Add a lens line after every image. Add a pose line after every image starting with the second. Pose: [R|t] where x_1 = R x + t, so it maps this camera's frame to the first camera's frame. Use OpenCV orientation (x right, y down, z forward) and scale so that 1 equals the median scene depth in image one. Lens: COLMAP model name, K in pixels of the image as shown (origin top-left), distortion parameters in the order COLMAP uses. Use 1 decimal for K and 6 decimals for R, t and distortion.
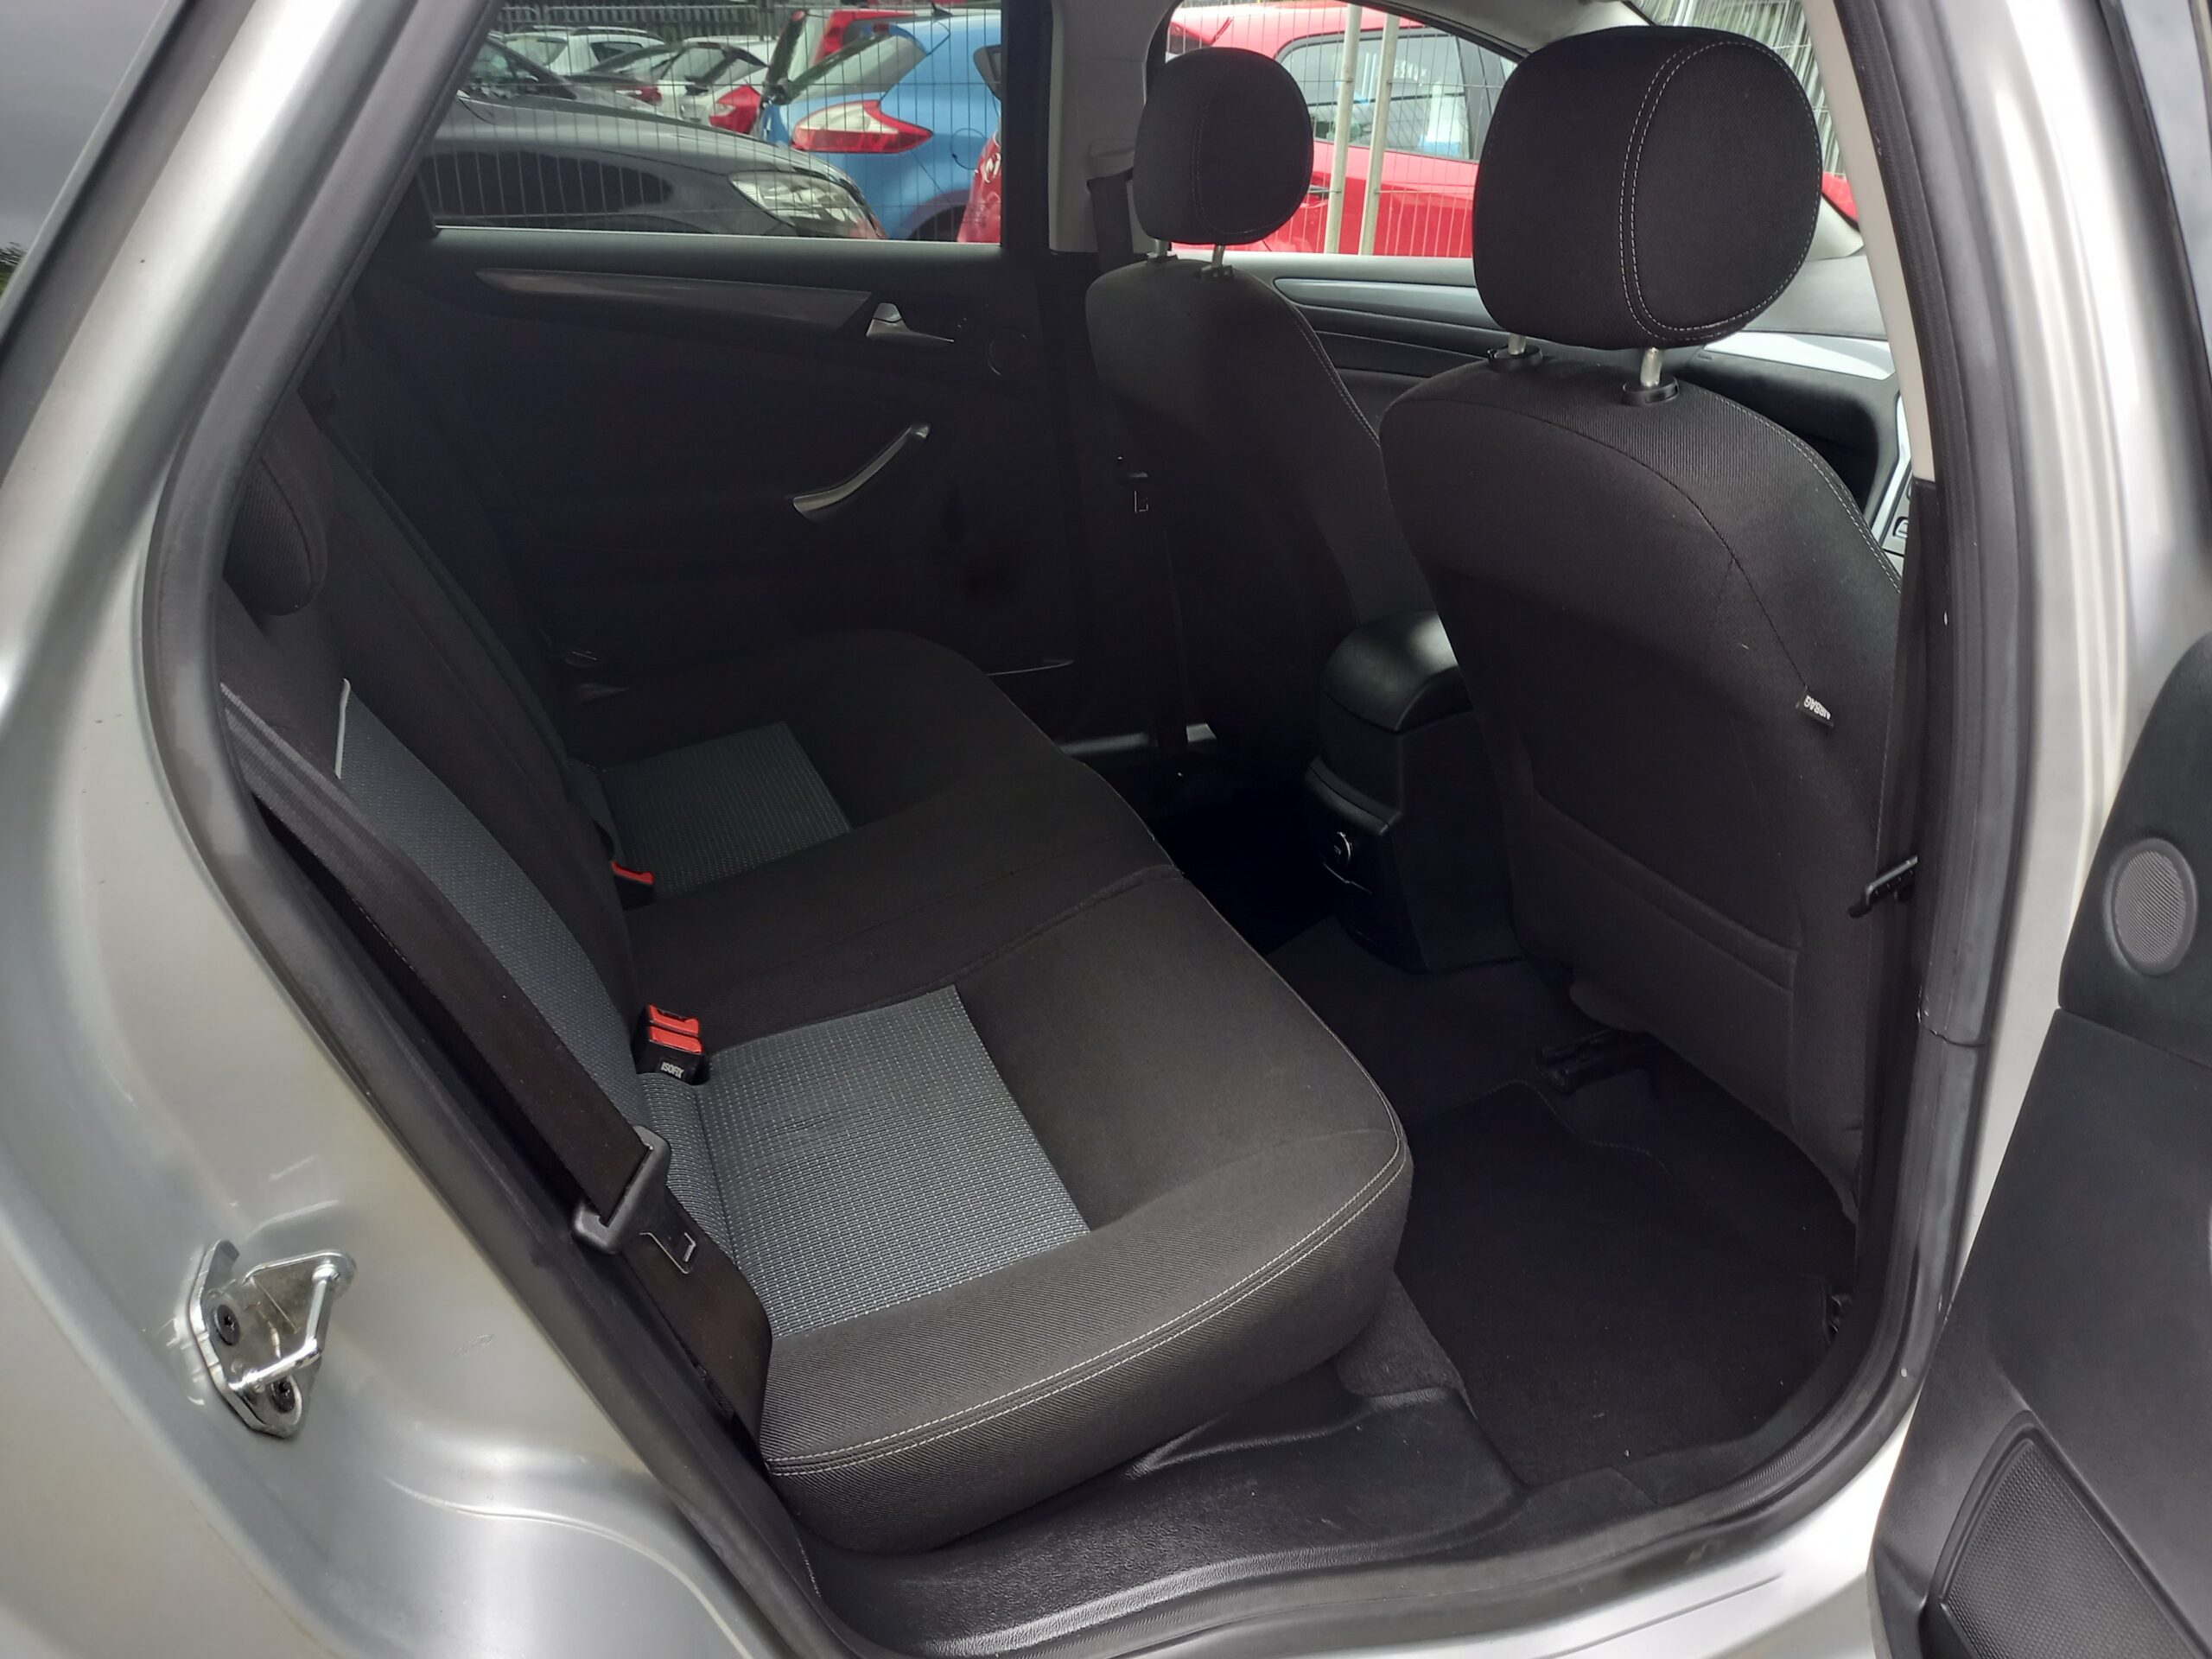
lens RADIAL K [[1644.2, 0, 1084.3], [0, 1644.2, 755.8], [0, 0, 1]] dist [0.046494, -0.048318]
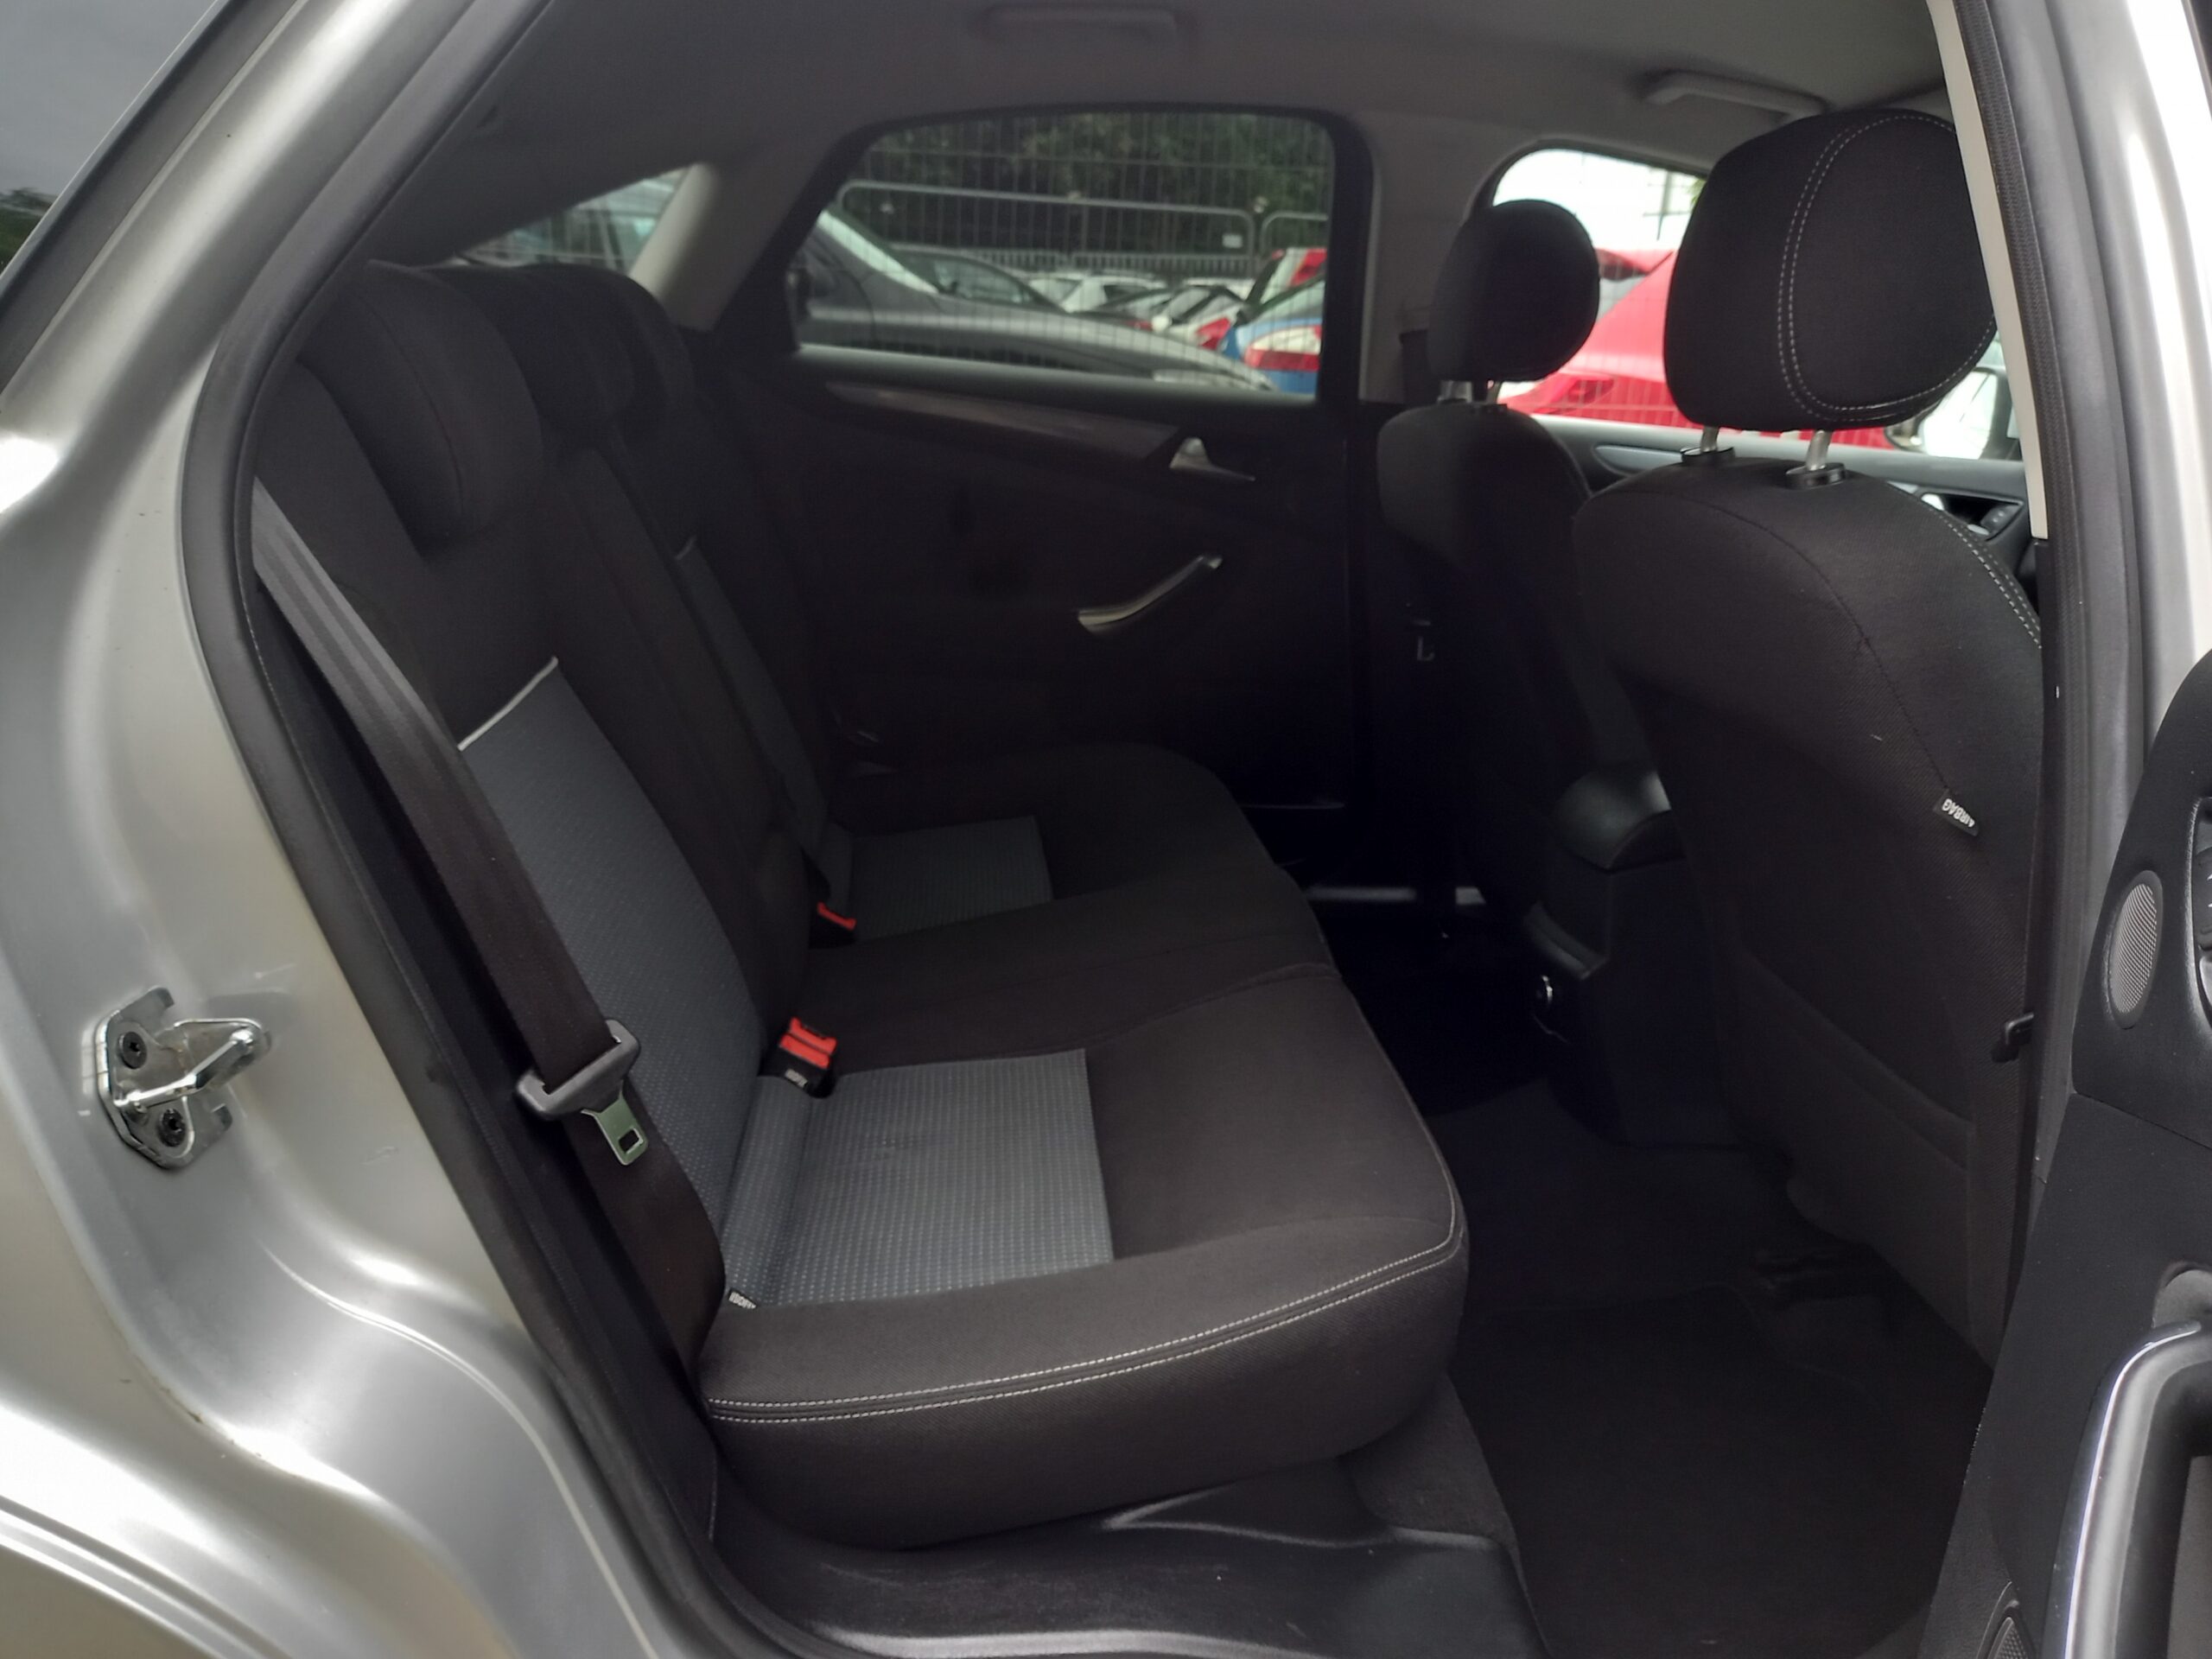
lens RADIAL K [[1644.2, 0, 1087.5], [0, 1644.2, 735.1], [0, 0, 1]] dist [0.046494, -0.048318]
pose [[0.963637, 0.103578, -0.246325, 0.191014], [-0.136776, 0.983099, -0.121690, 0.096209], [0.229557, 0.150956, 0.961517, 0.020304]]
